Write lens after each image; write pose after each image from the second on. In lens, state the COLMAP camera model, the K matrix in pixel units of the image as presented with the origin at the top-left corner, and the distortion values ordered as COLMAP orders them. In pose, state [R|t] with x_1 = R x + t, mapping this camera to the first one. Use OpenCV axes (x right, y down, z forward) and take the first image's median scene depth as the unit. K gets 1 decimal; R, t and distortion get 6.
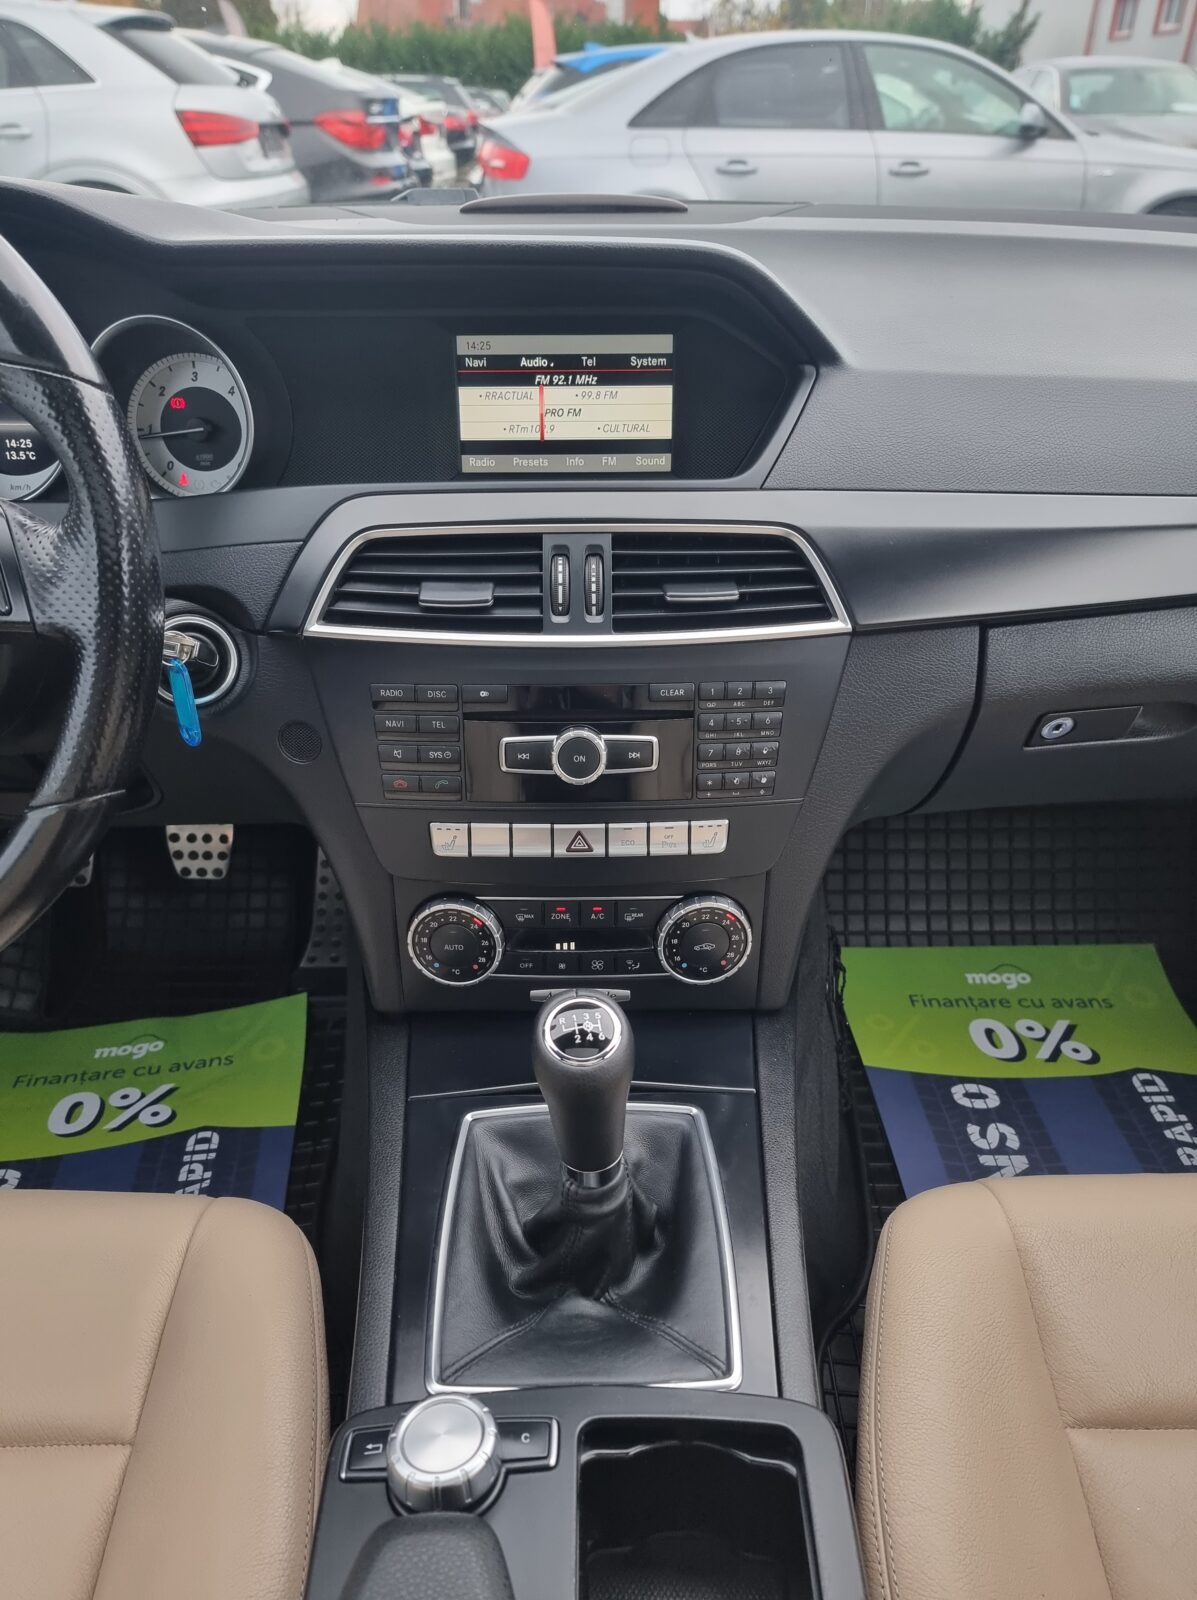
lens RADIAL K [[1104.9, 0, 581.6], [0, 1104.9, 798.9], [0, 0, 1]] dist [0.076278, -0.071301]
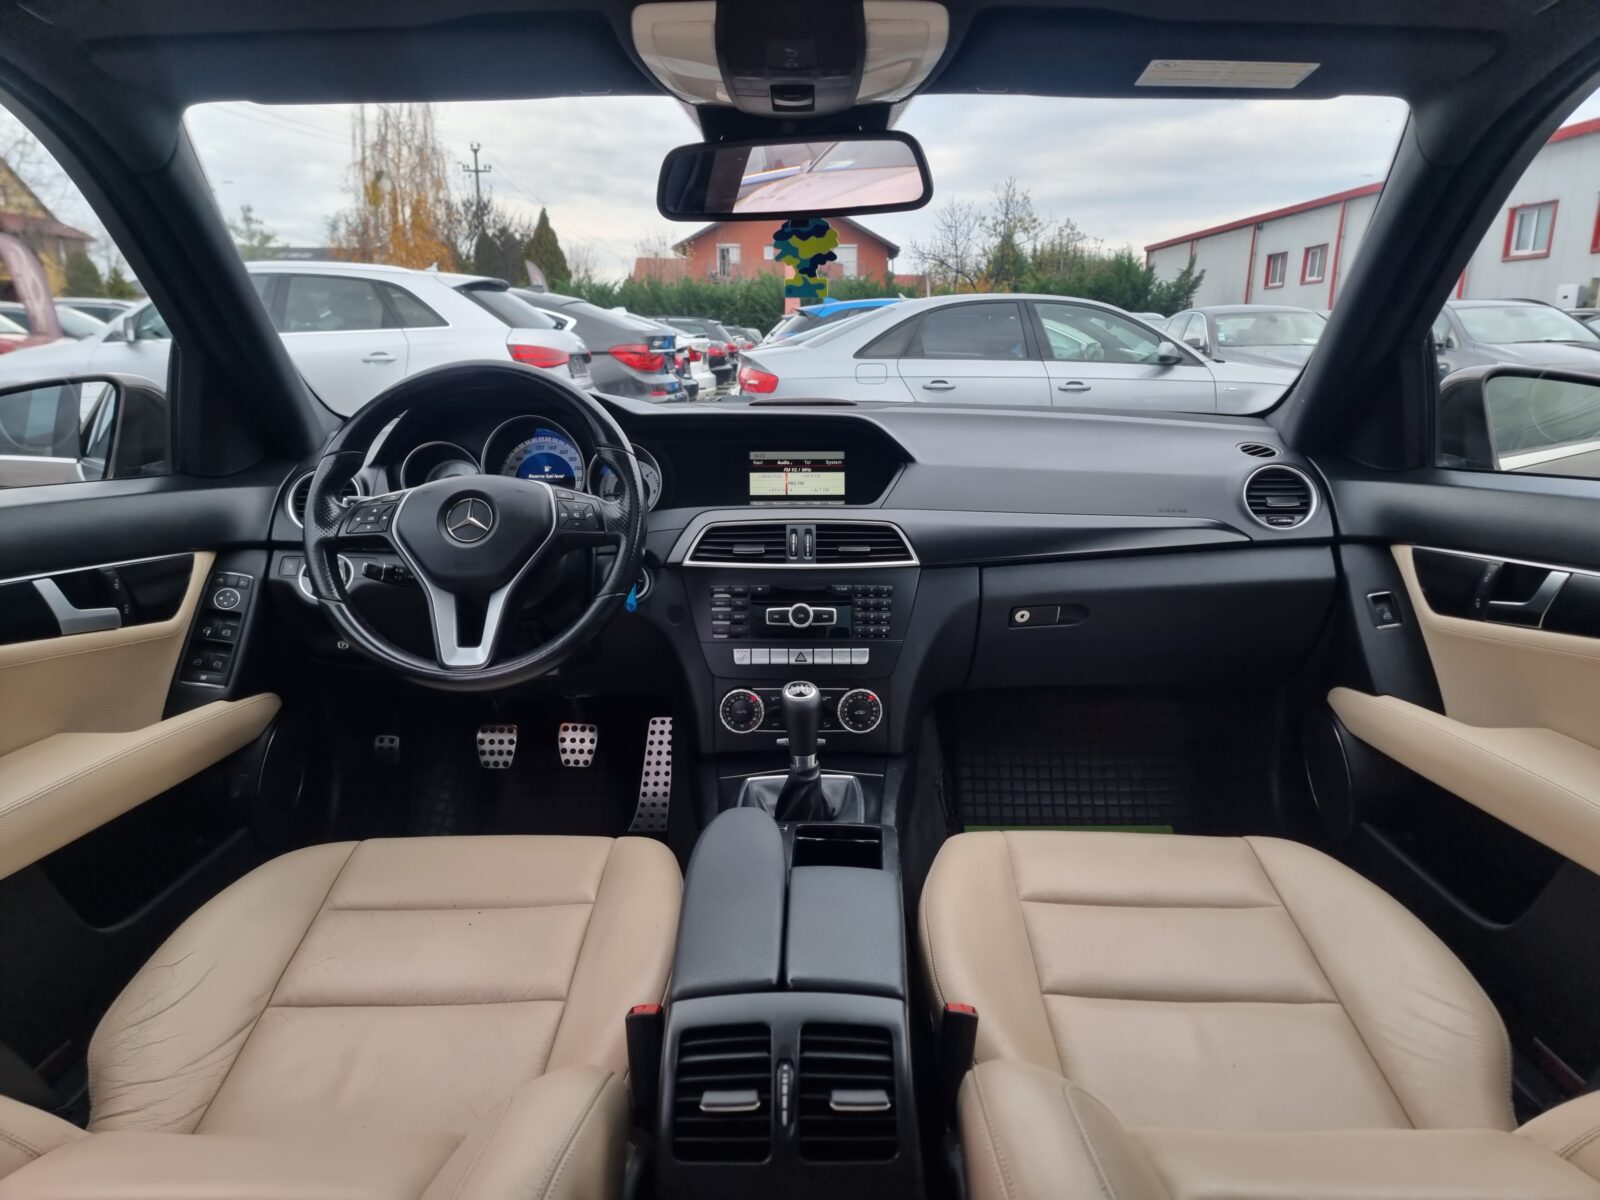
lens RADIAL K [[1092.2, 0, 805.5], [0, 1092.2, 609.4], [0, 0, 1]] dist [0.077267, -0.097932]
pose [[0.999889, 0.004910, -0.014093, 0.022334], [-0.008965, 0.952570, -0.304187, 0.364844], [0.011932, 0.304280, 0.952508, -0.658806]]
